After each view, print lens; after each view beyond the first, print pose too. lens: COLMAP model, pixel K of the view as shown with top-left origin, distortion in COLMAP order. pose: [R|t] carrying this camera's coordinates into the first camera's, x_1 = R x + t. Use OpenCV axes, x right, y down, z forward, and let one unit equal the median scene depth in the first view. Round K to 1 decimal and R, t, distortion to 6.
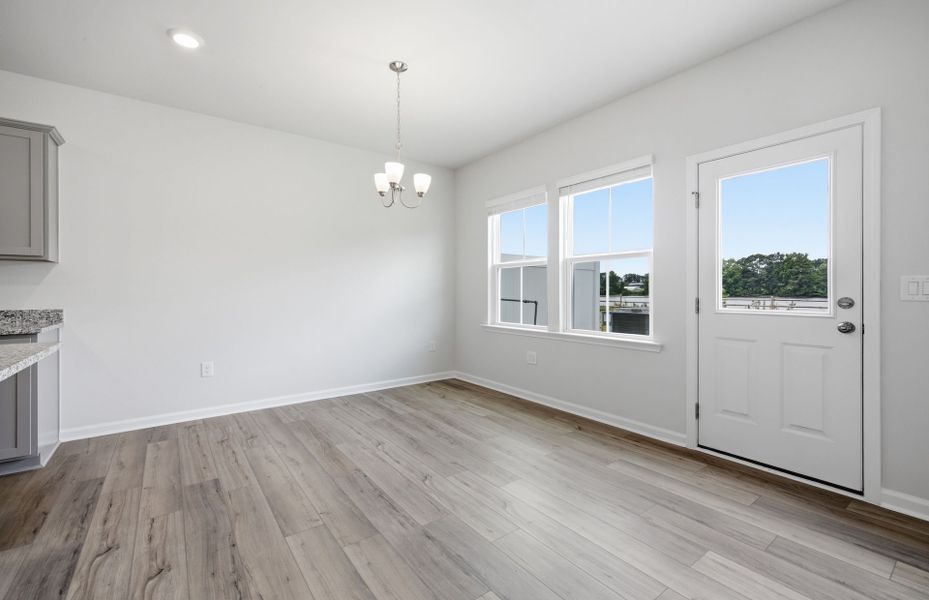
lens RADIAL K [[392.9, 0, 460.9], [0, 392.9, 294.1], [0, 0, 1]] dist [0.006672, -0.002729]
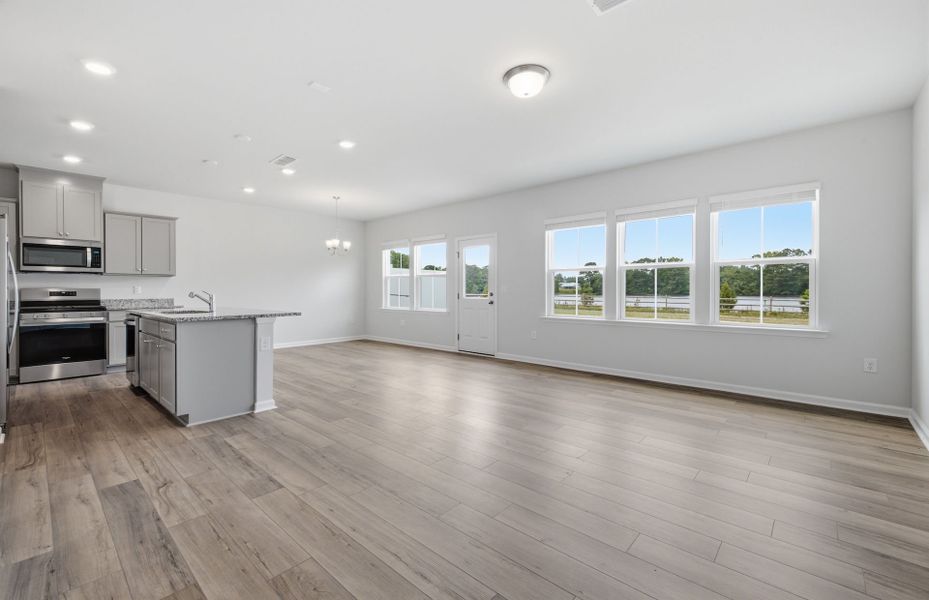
lens RADIAL K [[392.9, 0, 461.5], [0, 392.9, 294.7], [0, 0, 1]] dist [0.006672, -0.002729]
pose [[0.980043, -0.001493, 0.198779, 0.108729], [0.000645, 0.999990, 0.004330, 0.010174], [-0.198784, -0.004115, 0.980035, -1.469272]]
